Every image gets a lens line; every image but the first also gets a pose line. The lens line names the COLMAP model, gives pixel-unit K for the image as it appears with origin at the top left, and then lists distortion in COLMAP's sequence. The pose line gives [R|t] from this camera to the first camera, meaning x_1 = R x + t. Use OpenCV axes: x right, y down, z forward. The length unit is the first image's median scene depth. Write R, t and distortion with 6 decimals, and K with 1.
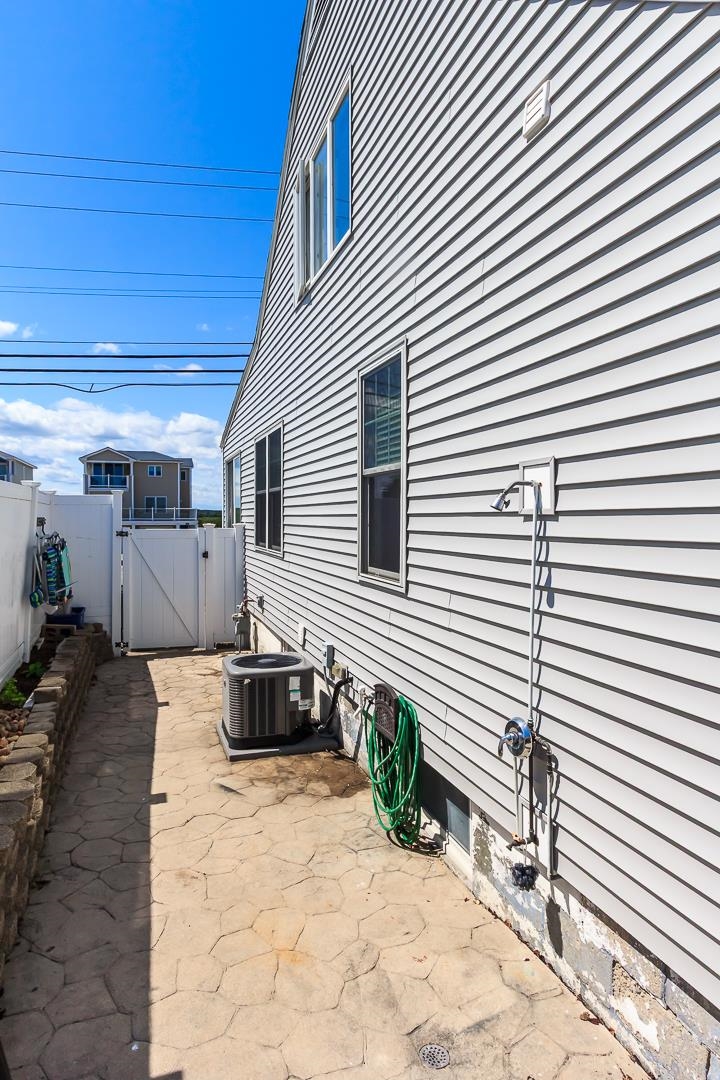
lens RADIAL K [[721.2, 0, 360.0], [0, 721.2, 540.0], [0, 0, 1]] dist [0.016964, -0.019775]
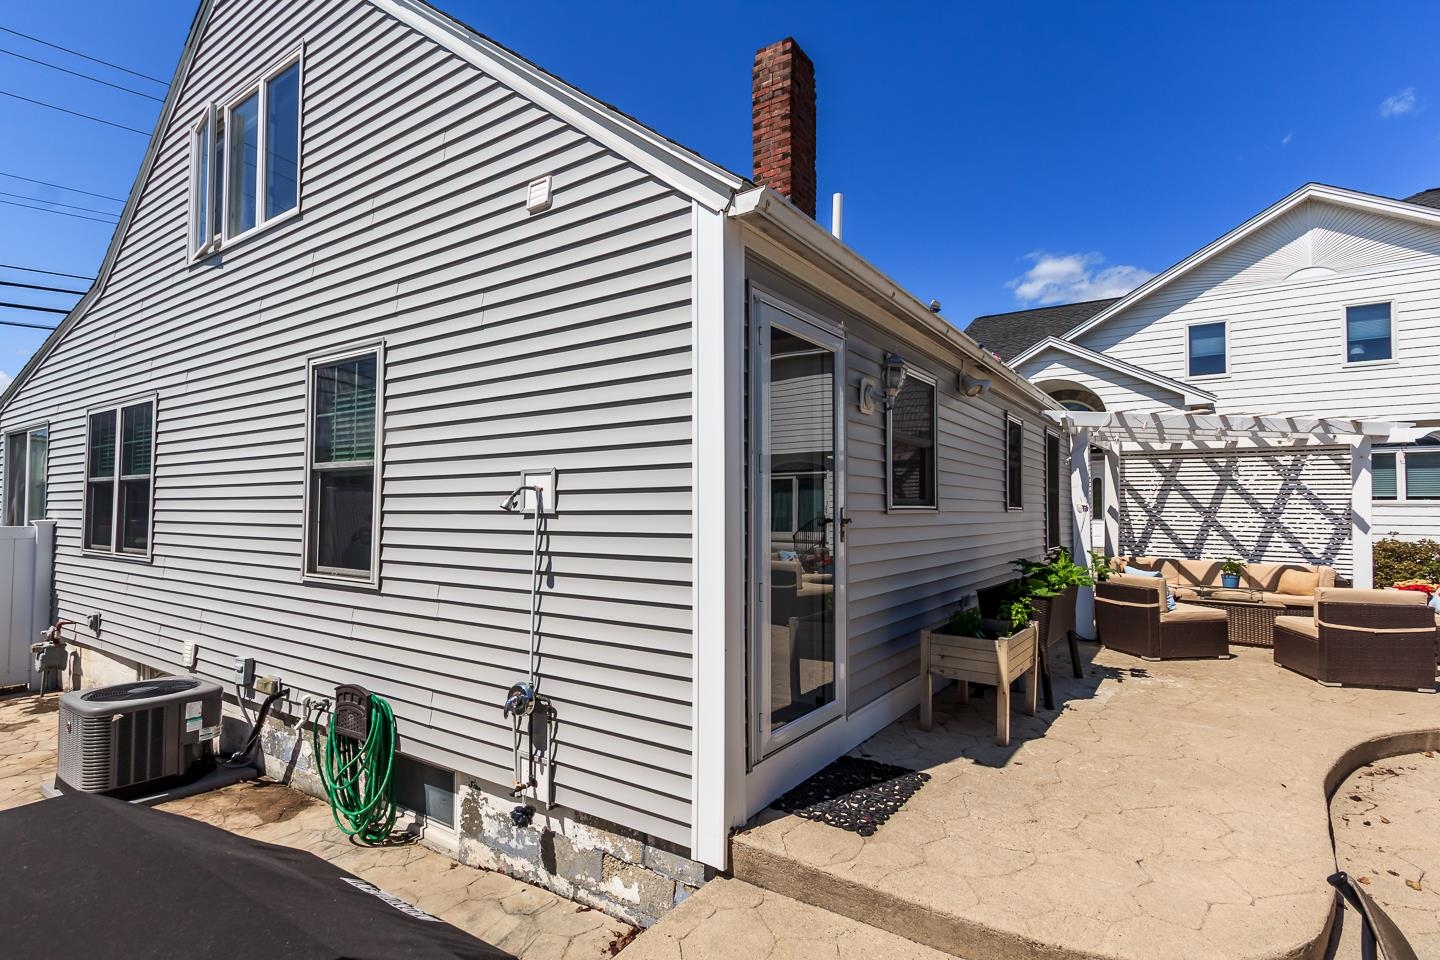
lens RADIAL K [[681.0, 0, 808.1], [0, 681.0, 488.1], [0, 0, 1]] dist [0.001217, -0.000256]
pose [[0.755092, 0.032381, 0.654819, -0.127370], [0.013610, 0.997790, -0.065035, 0.002715], [-0.655477, 0.058020, 0.752983, -0.136103]]
